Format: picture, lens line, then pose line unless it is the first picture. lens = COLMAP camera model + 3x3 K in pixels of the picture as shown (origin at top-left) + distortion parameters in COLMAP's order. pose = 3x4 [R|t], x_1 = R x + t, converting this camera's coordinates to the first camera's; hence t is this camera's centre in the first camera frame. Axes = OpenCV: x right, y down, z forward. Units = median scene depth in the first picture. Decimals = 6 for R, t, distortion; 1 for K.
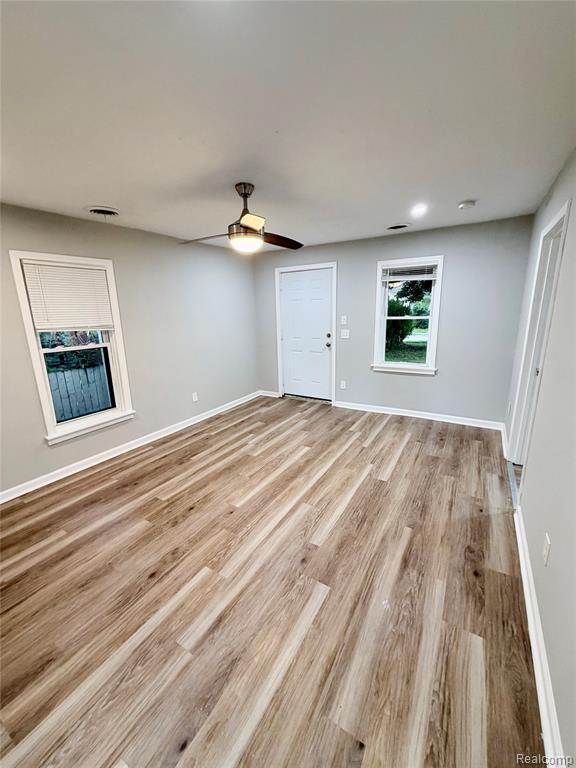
lens RADIAL K [[305.1, 0, 288.6], [0, 305.1, 380.9], [0, 0, 1]] dist [-0.000678, -0.000196]
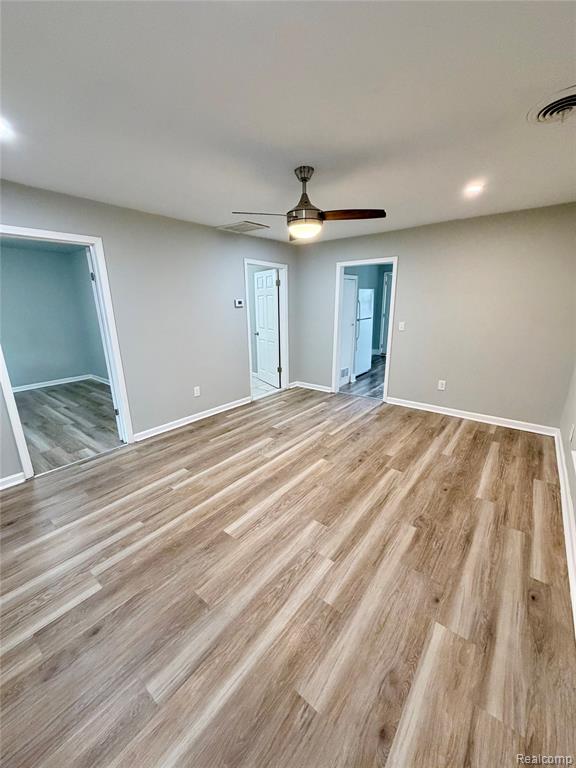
lens RADIAL K [[305.1, 0, 289.7], [0, 305.1, 383.8], [0, 0, 1]] dist [-0.000678, -0.000196]
pose [[-0.992304, 0.008539, 0.123533, -0.173799], [0.066143, 0.879930, 0.470477, -0.400577], [-0.104683, 0.475027, -0.873722, 1.768876]]
